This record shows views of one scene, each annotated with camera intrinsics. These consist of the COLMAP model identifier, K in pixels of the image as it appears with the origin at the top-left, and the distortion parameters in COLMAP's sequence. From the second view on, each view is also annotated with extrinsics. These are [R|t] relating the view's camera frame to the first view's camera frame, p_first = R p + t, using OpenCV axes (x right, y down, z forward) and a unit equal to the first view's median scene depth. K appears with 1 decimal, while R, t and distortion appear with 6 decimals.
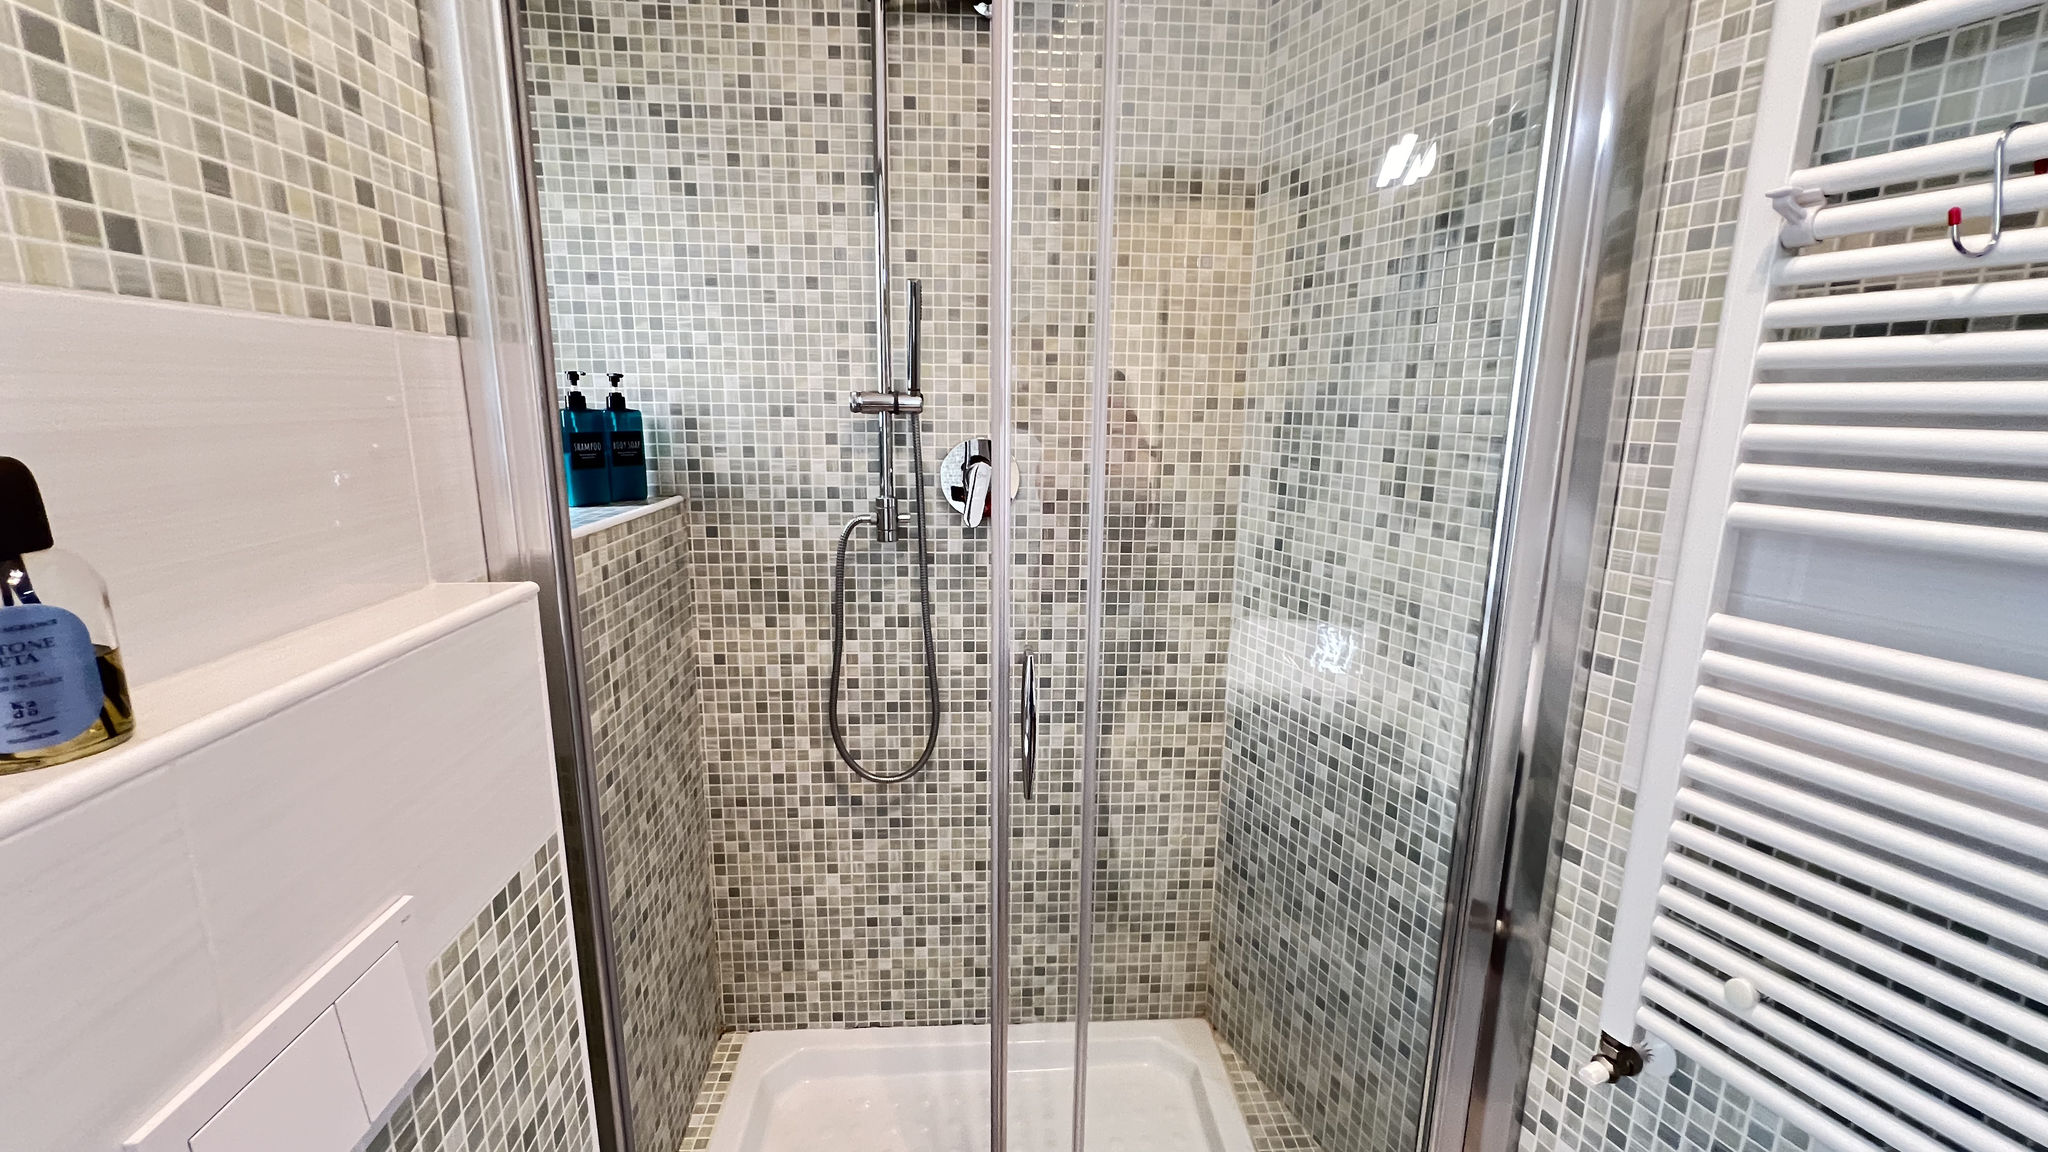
lens RADIAL K [[819.6, 0, 1019.9], [0, 819.6, 571.1], [0, 0, 1]] dist [-0.002402, -0.000277]
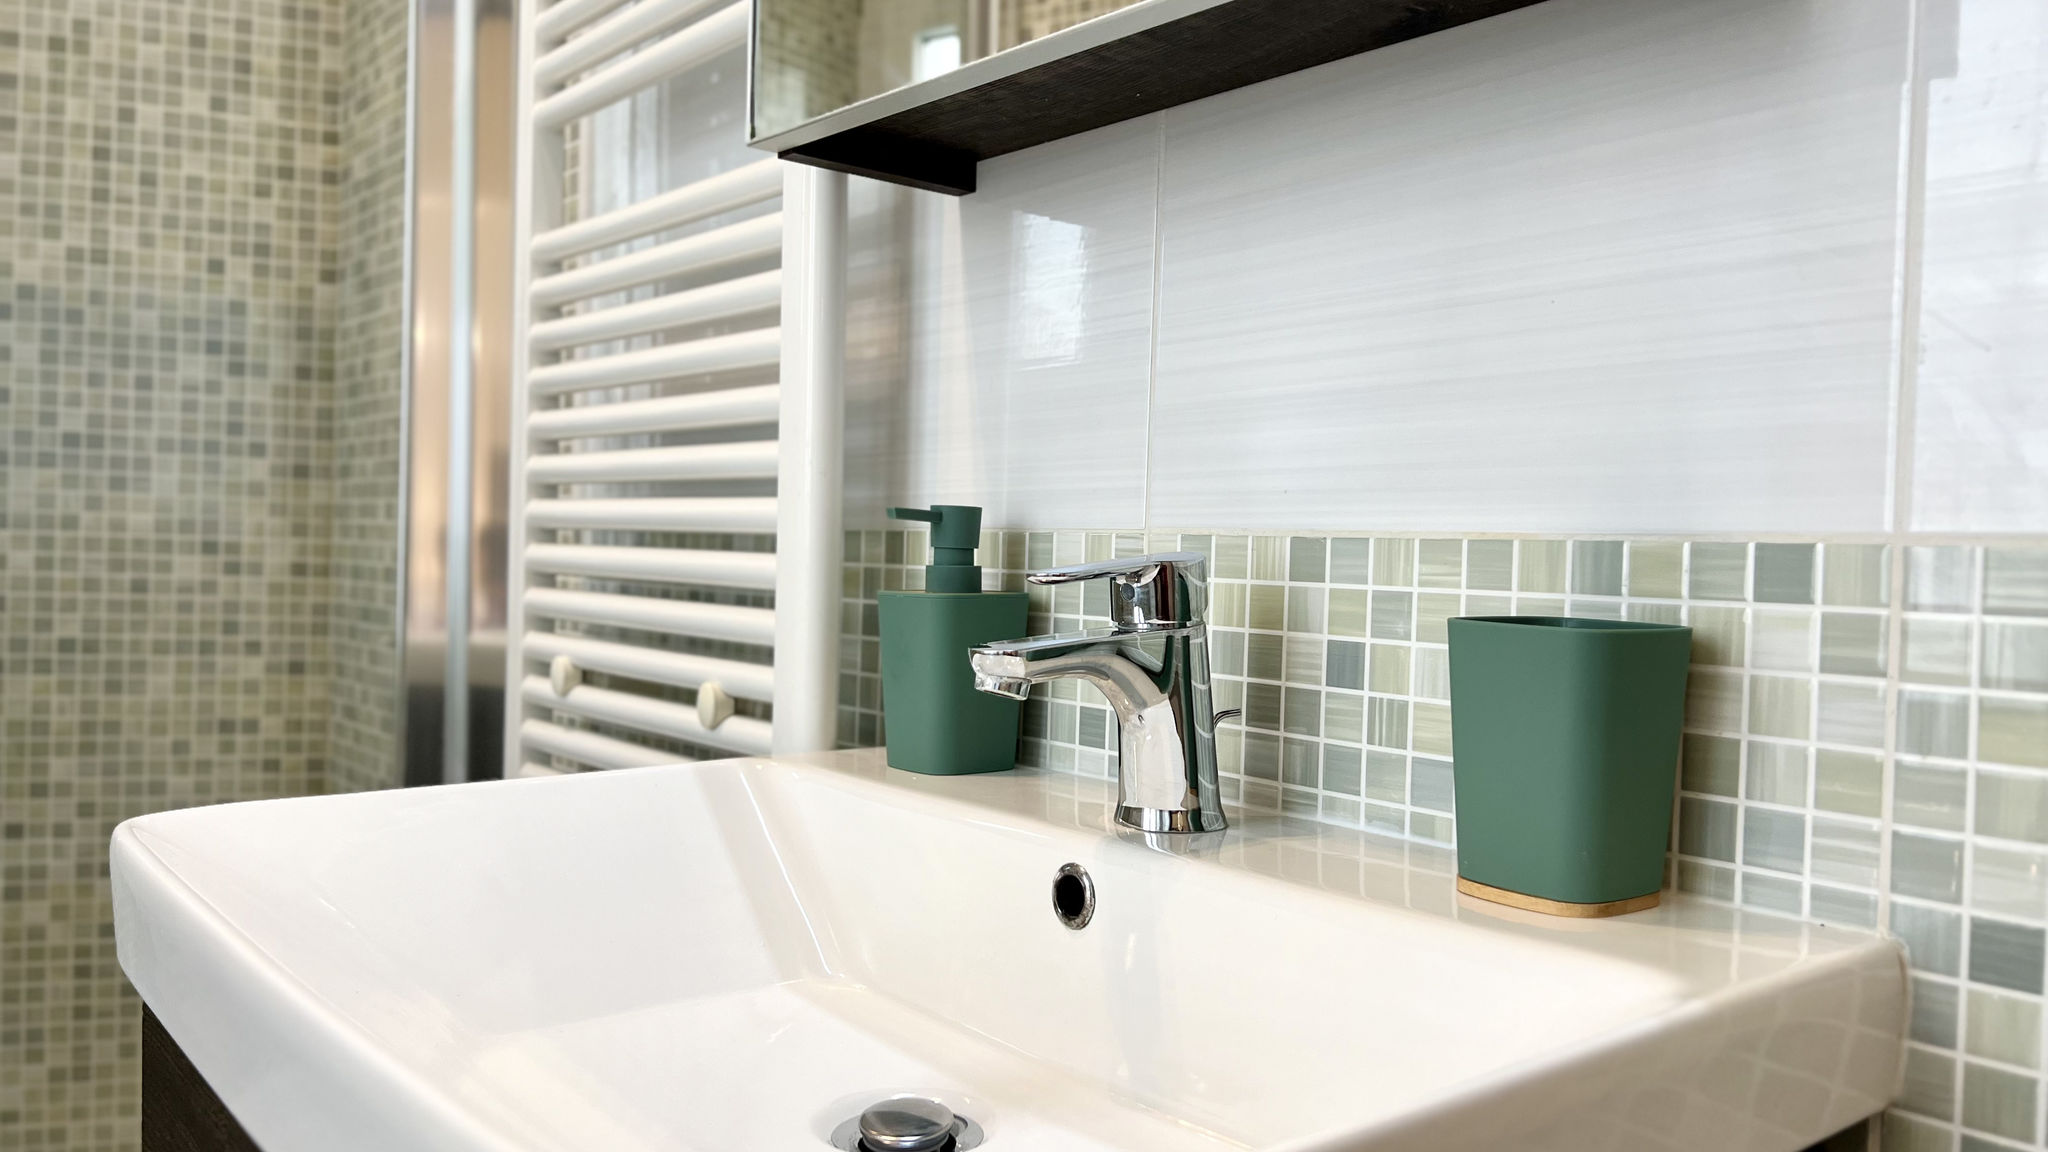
lens RADIAL K [[1541.8, 0, 1032.8], [0, 1541.8, 583.6], [0, 0, 1]] dist [0.045430, -0.052742]
pose [[0.958828, 0.012248, 0.283723, 0.466767], [0.038584, 0.984187, -0.172878, 0.372468], [-0.281354, 0.176708, 0.943194, -0.315546]]
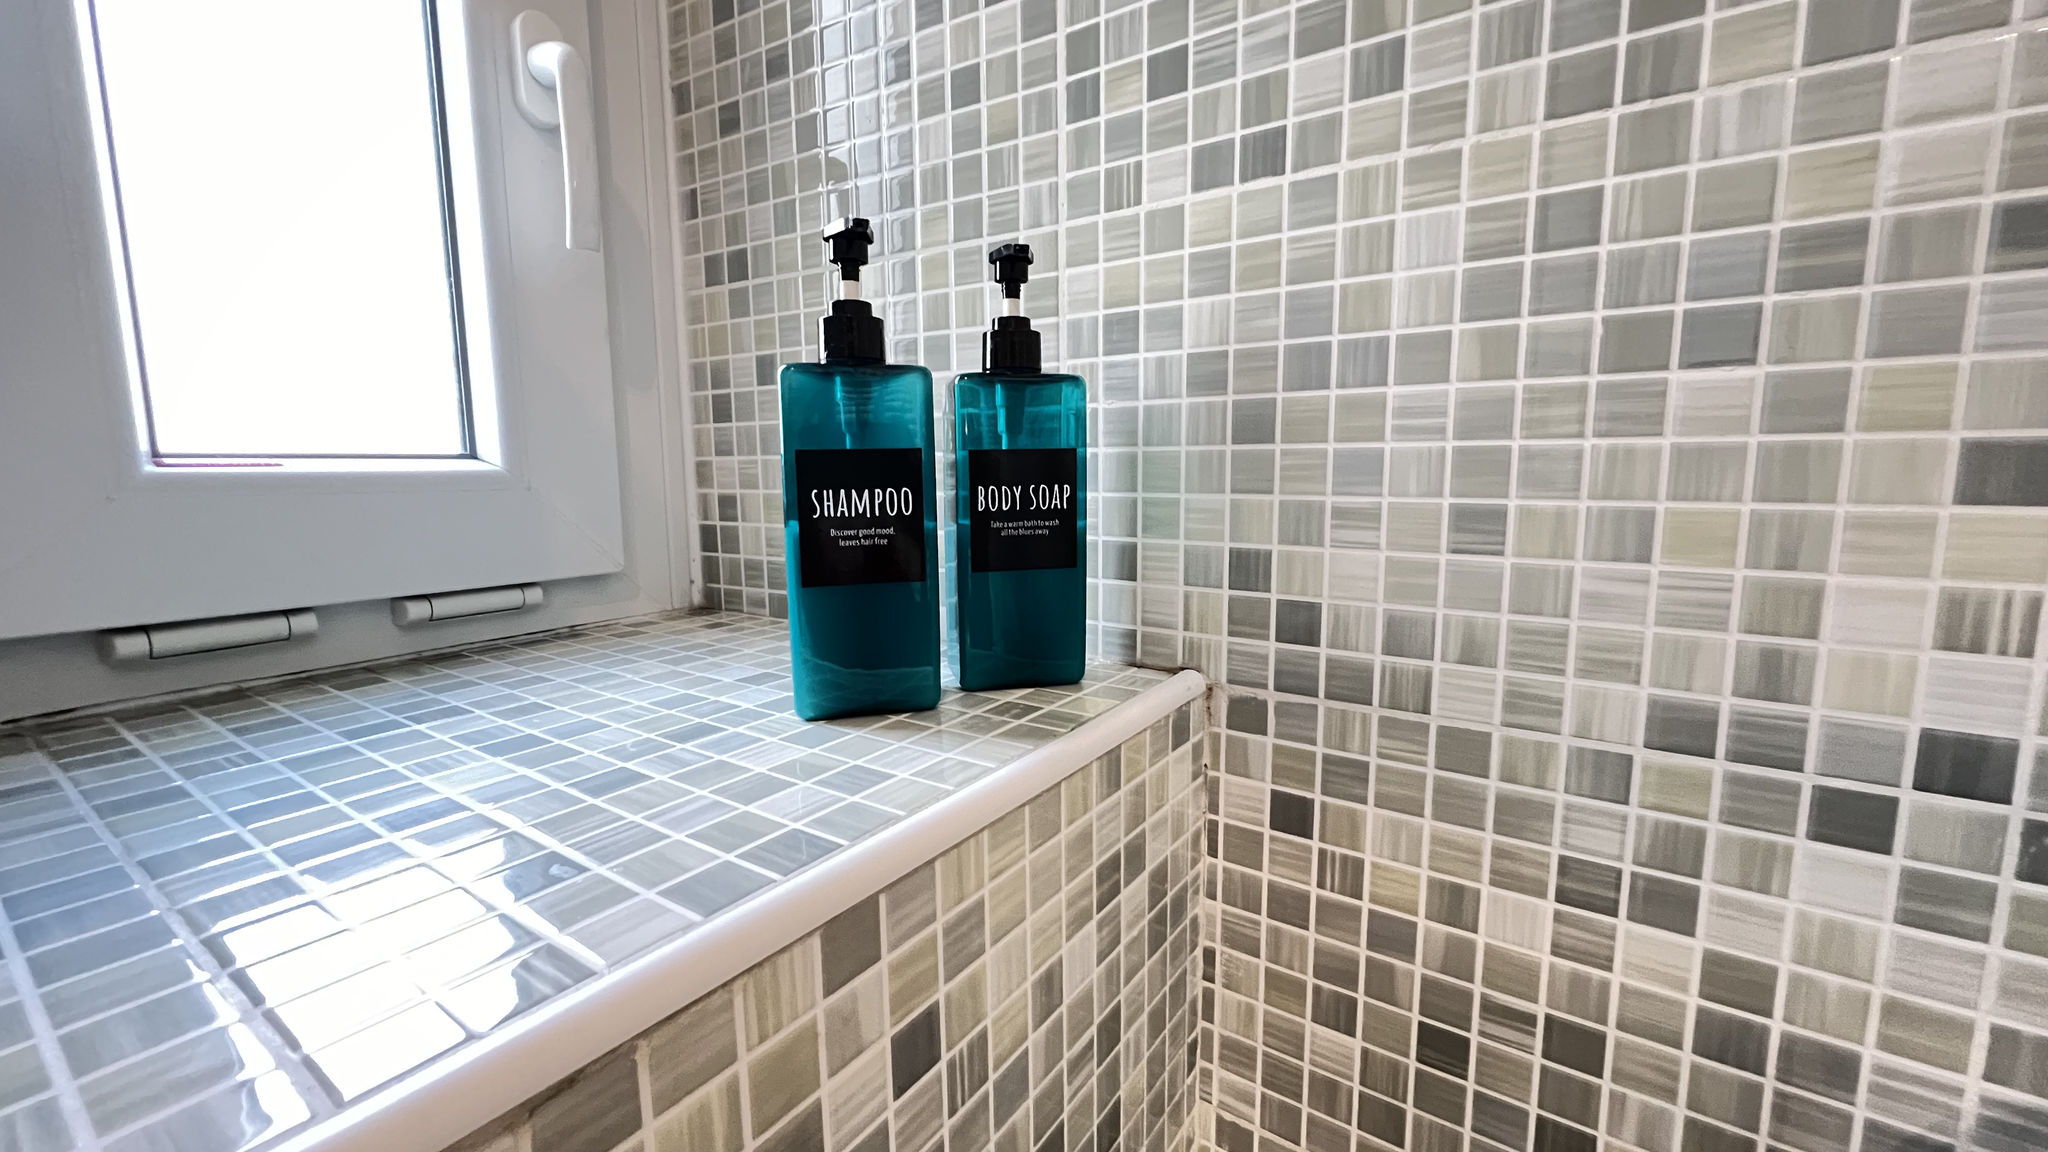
lens RADIAL K [[824.2, 0, 1025.8], [0, 824.2, 574.8], [0, 0, 1]] dist [-0.000294, 0.000093]
pose [[0.778609, 0.065972, -0.624032, -0.280676], [-0.103738, 0.994307, -0.024318, -0.112572], [0.618876, 0.083670, 0.781020, 0.728767]]
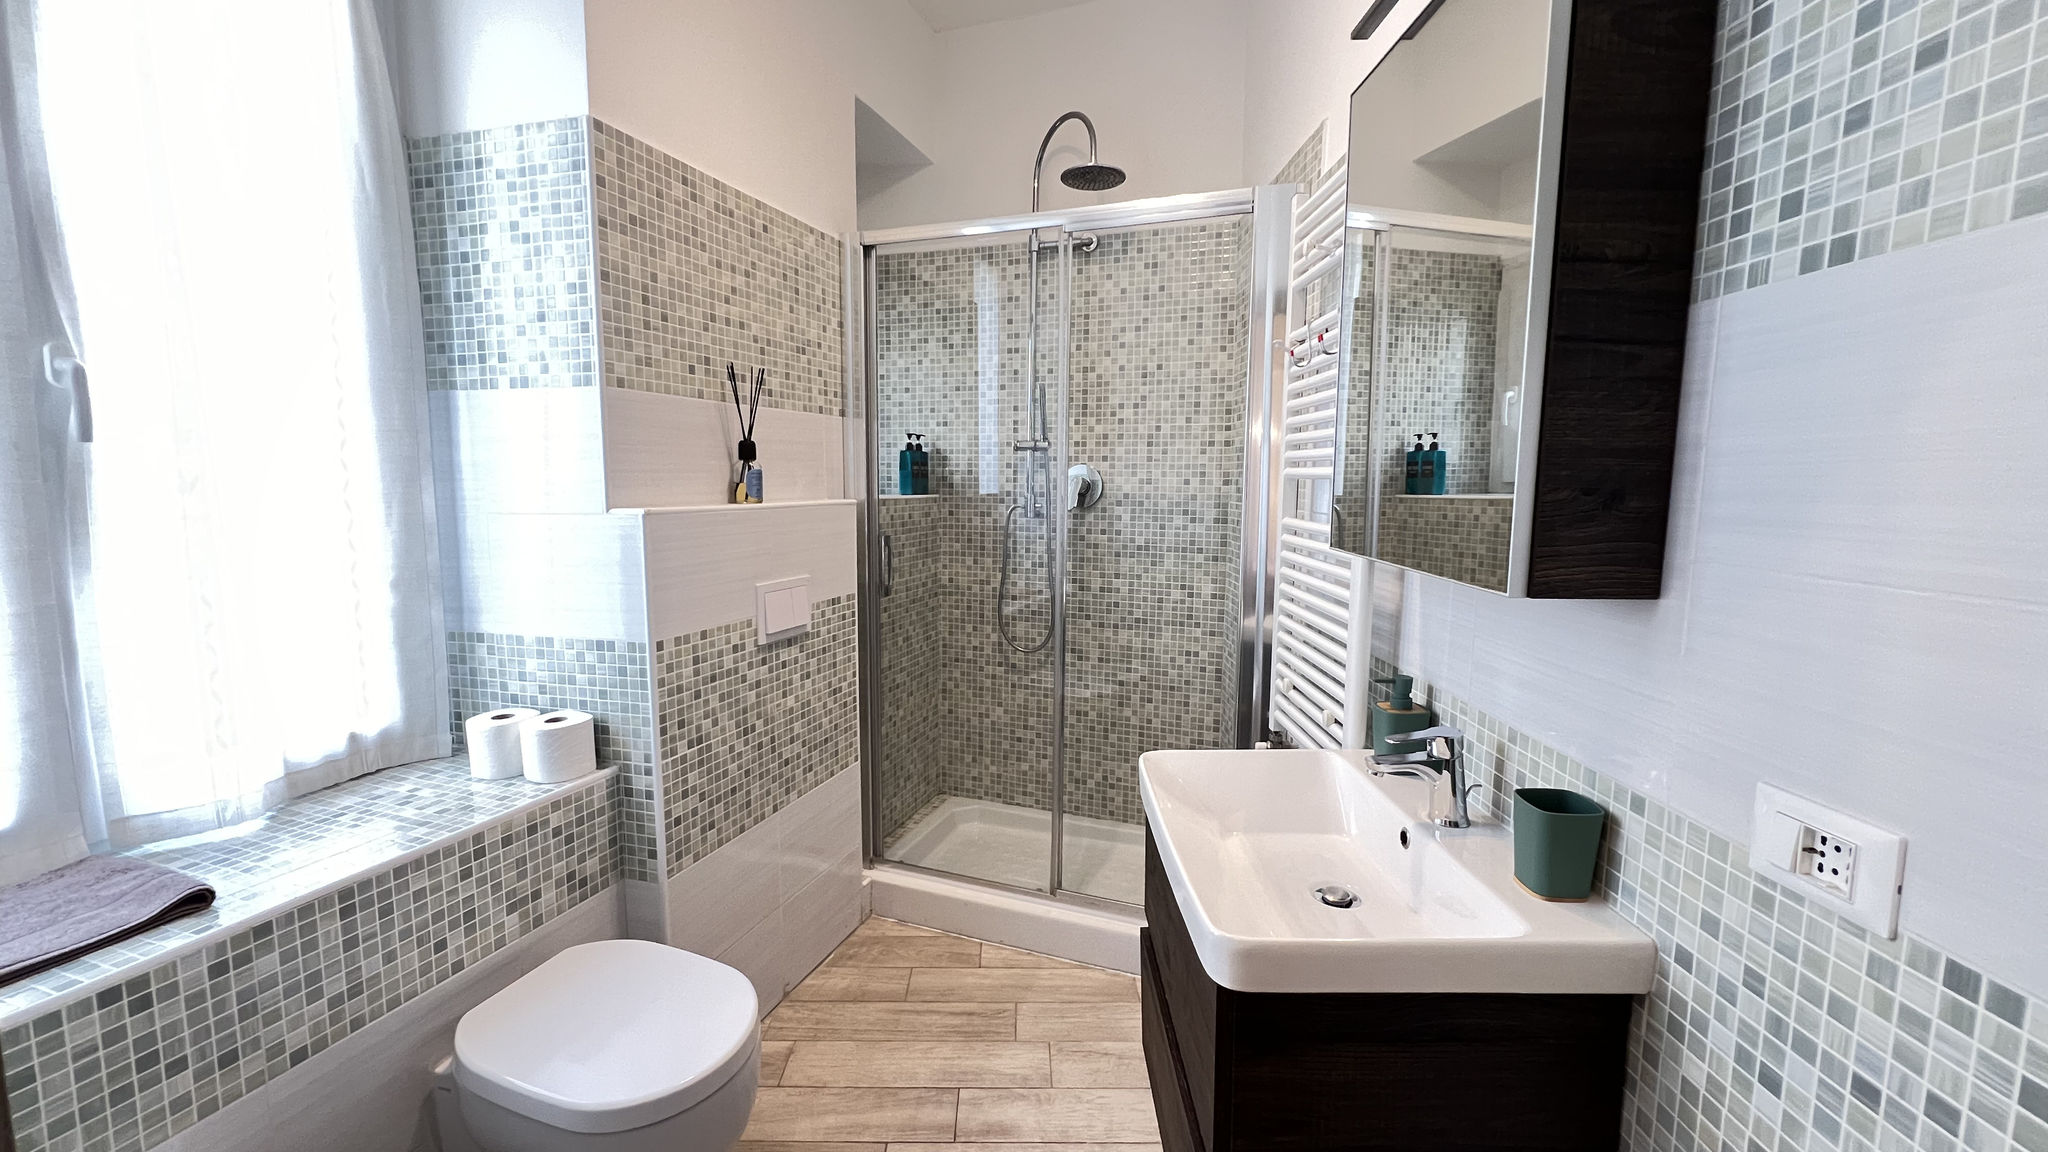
lens RADIAL K [[819.6, 0, 1021.5], [0, 819.6, 571.1], [0, 0, 1]] dist [-0.002402, -0.000277]
pose [[0.914277, 0.042151, -0.402891, 0.579685], [-0.079502, 0.993900, -0.076431, 0.228511], [0.397212, 0.101909, 0.912051, -0.714064]]
